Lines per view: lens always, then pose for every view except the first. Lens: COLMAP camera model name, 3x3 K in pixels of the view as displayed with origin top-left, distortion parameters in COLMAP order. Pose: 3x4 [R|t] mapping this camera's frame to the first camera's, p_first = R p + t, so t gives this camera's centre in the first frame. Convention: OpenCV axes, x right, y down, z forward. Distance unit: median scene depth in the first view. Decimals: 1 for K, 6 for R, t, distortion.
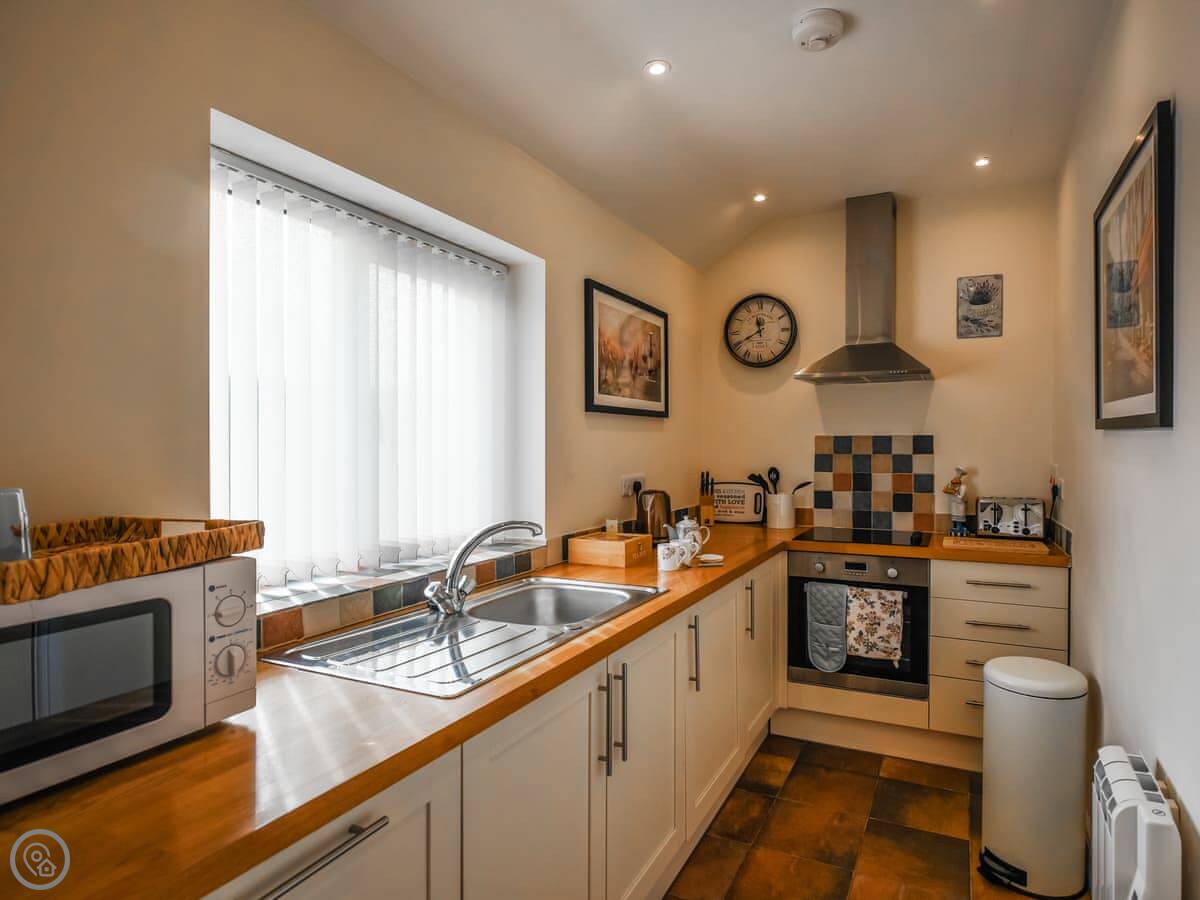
lens RADIAL K [[693.3, 0, 653.0], [0, 693.3, 452.0], [0, 0, 1]] dist [-0.011321, -0.000341]
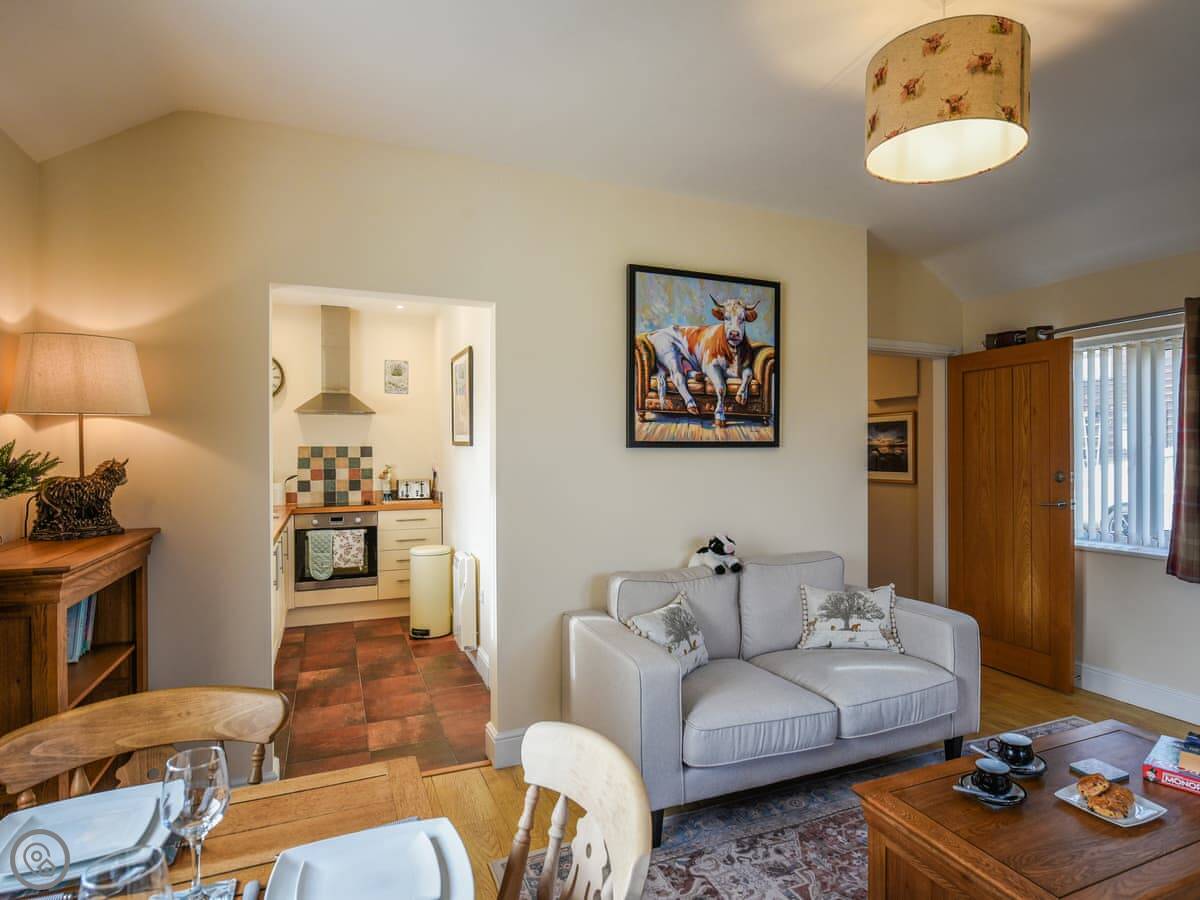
lens RADIAL K [[637.5, 0, 597.1], [0, 637.5, 456.3], [0, 0, 1]] dist [-0.006302, -0.001598]
pose [[0.700273, -0.006896, 0.713842, -0.414494], [0.009280, 0.999957, 0.000556, 0.006294], [-0.713815, 0.006235, 0.700307, -0.645263]]
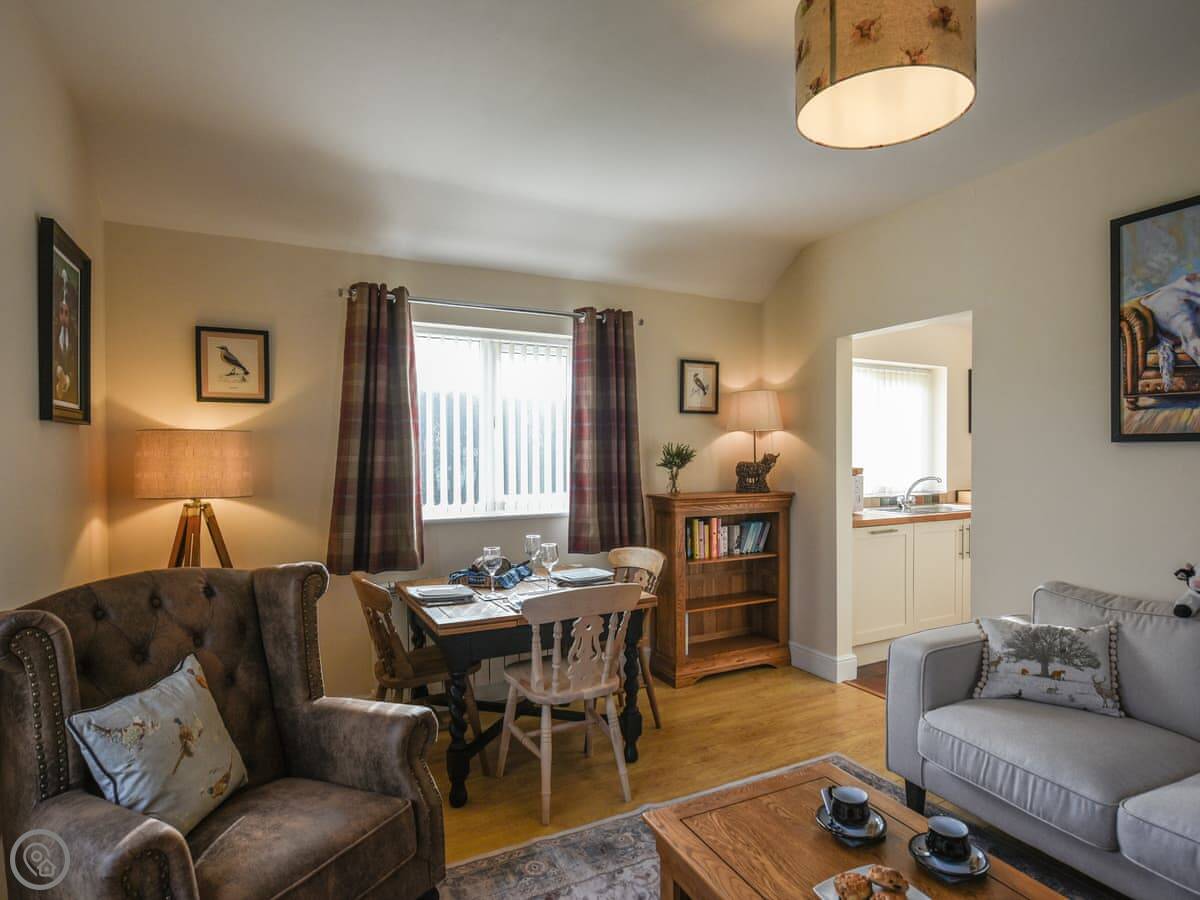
lens RADIAL K [[637.5, 0, 597.1], [0, 637.5, 456.3], [0, 0, 1]] dist [-0.006302, -0.001598]
pose [[0.765633, 0.006341, -0.643246, 0.221846], [-0.010730, 0.999938, -0.002914, 0.018796], [0.643188, 0.009133, 0.765654, -0.971848]]
